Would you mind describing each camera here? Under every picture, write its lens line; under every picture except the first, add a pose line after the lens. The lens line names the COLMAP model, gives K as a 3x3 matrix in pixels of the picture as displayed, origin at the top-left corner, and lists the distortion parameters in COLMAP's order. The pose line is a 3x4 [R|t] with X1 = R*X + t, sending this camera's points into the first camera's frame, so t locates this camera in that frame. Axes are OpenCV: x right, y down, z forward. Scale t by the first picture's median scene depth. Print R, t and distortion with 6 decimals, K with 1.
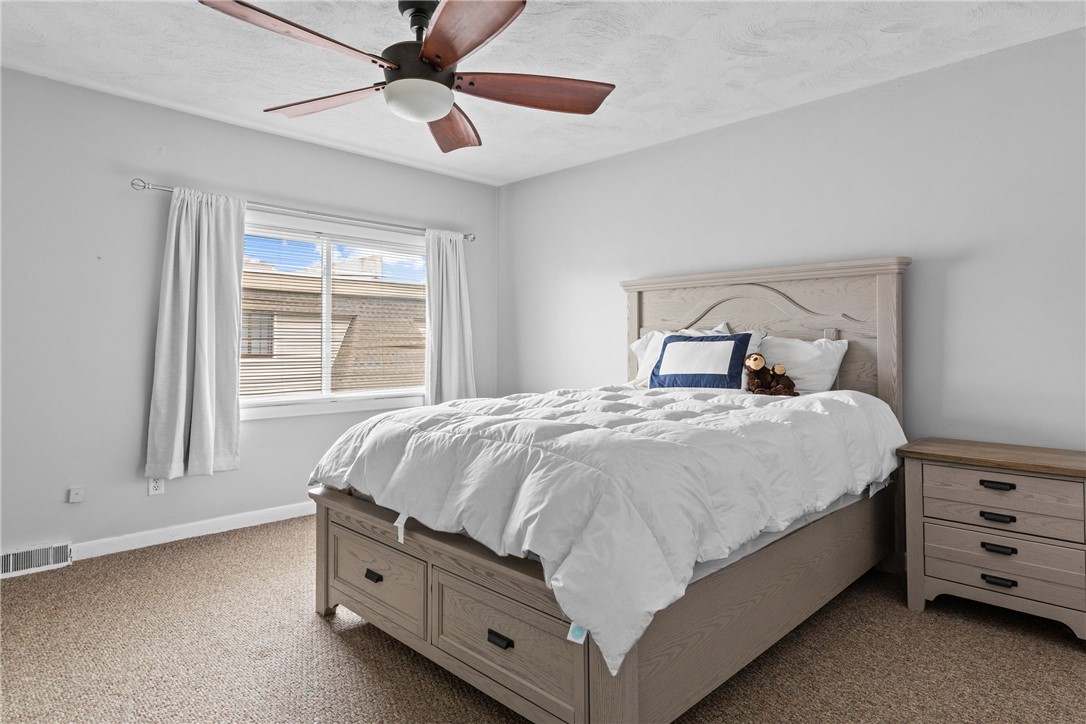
lens RADIAL K [[619.5, 0, 541.9], [0, 619.5, 344.9], [0, 0, 1]] dist [0.007762, -0.000078]
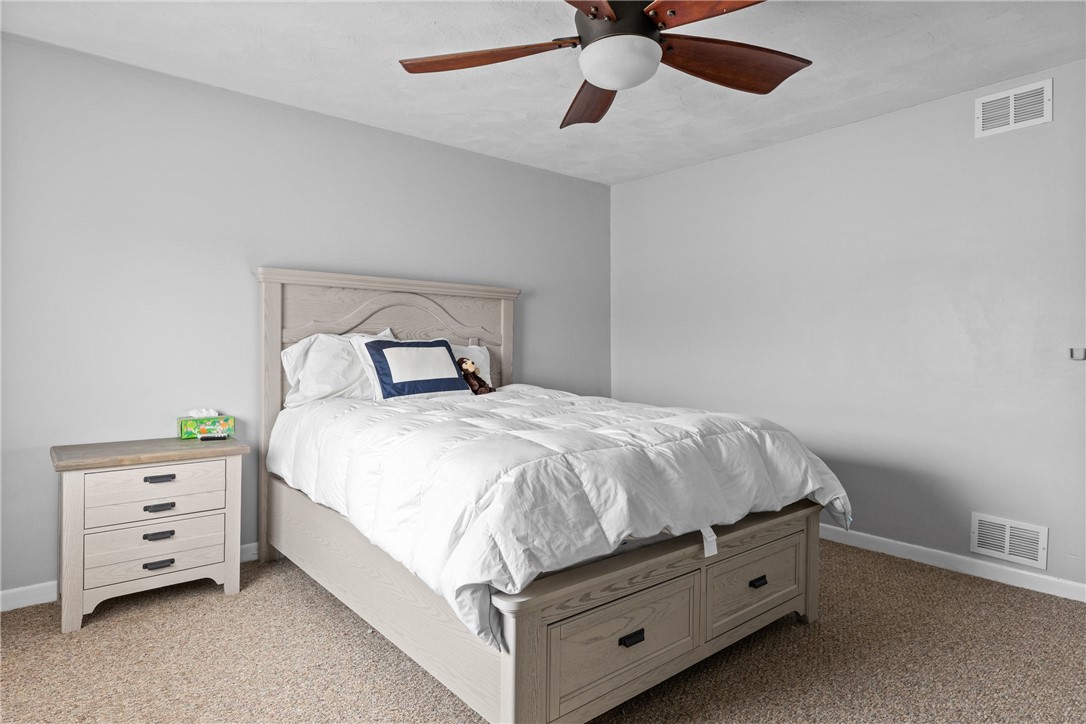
lens RADIAL K [[605.1, 0, 543.0], [0, 605.1, 362.0], [0, 0, 1]] dist [-0.018495, -0.000427]
pose [[0.102664, -0.021111, 0.994492, -0.738404], [-0.004421, 0.999755, 0.021679, -0.003624], [-0.994706, -0.006622, 0.102545, 0.723768]]
